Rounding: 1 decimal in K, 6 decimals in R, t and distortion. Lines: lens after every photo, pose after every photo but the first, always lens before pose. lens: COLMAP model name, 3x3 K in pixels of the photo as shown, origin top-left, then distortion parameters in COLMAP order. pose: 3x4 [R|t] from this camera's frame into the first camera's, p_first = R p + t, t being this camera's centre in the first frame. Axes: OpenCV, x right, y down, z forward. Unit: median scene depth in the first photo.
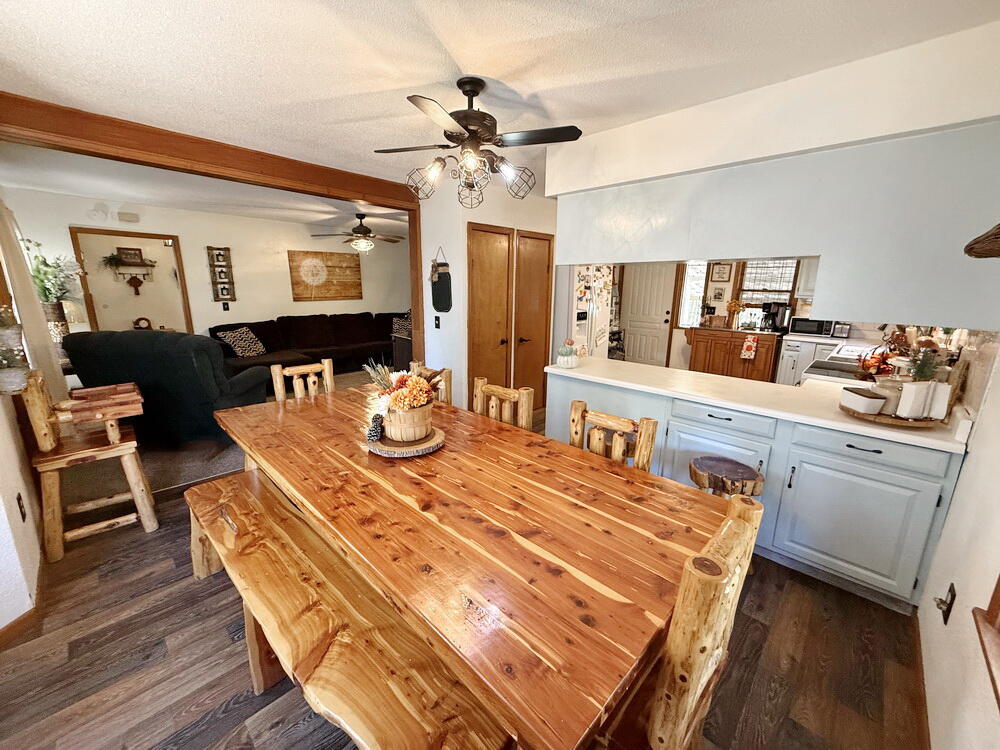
lens RADIAL K [[397.3, 0, 500.0], [0, 397.3, 375.0], [0, 0, 1]] dist [-0.001375, -0.000068]
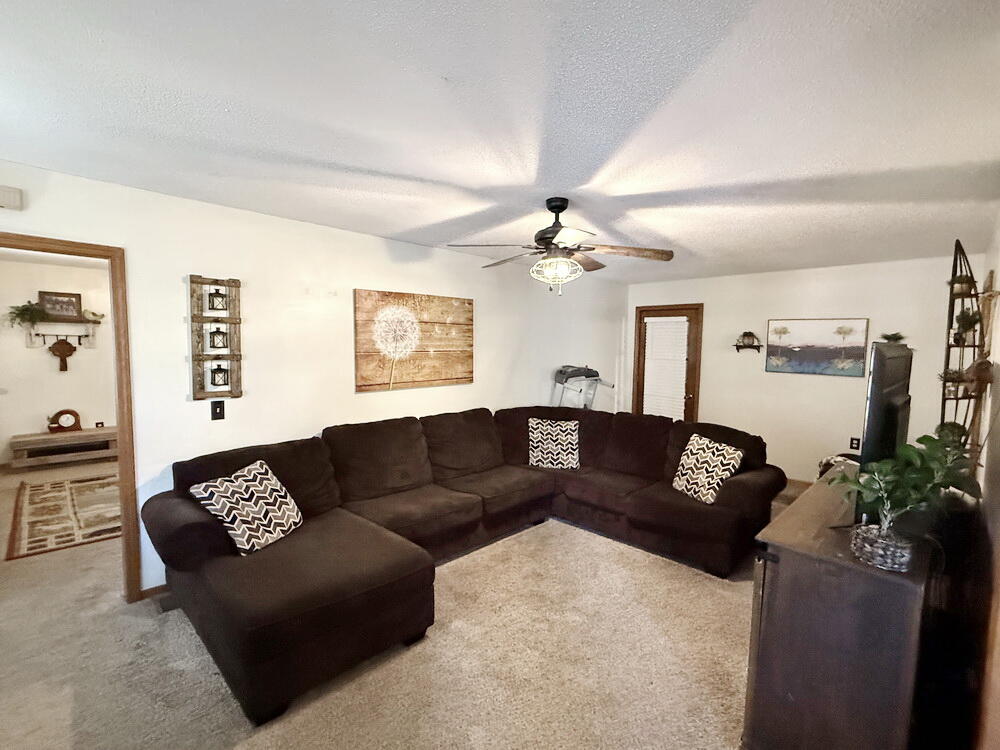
lens RADIAL K [[453.4, 0, 500.0], [0, 453.4, 375.0], [0, 0, 1]] dist [-0.001483, -0.000181]
pose [[0.999766, 0.002281, -0.021510, -0.334401], [-0.005632, 0.987577, -0.157032, -0.121179], [0.020885, 0.157117, 0.987359, 0.459990]]
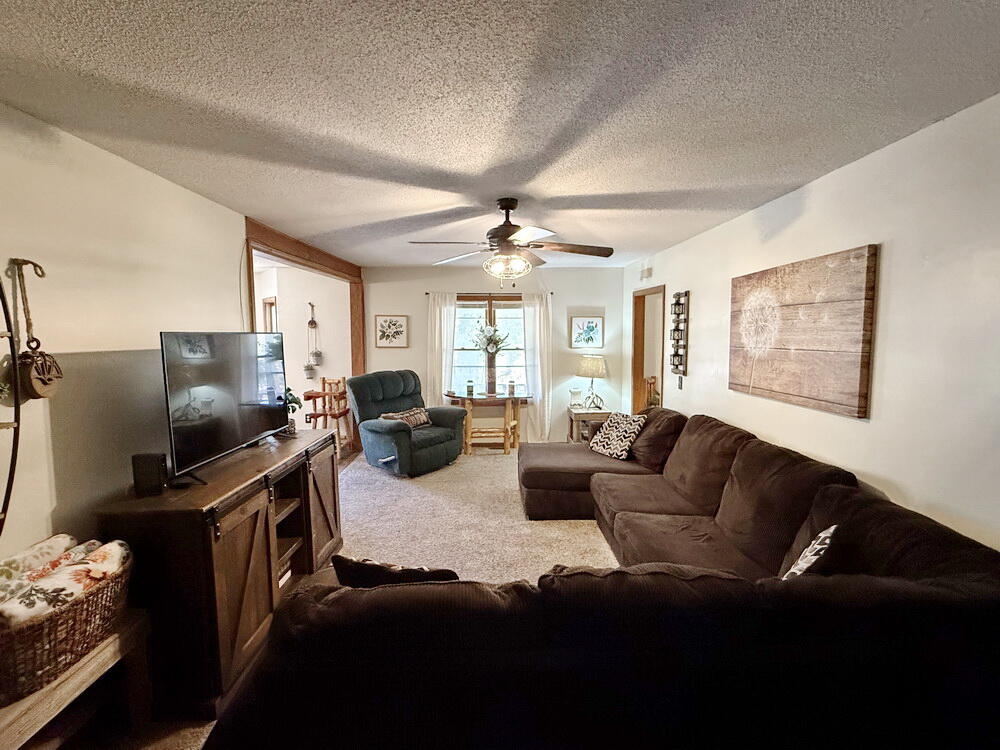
lens RADIAL K [[453.4, 0, 500.0], [0, 453.4, 375.0], [0, 0, 1]] dist [-0.001483, -0.000181]
pose [[-0.700445, 0.058465, -0.711308, 0.022979], [-0.164208, 0.956700, 0.240334, -0.280676], [0.694559, 0.285143, -0.660516, 1.150434]]
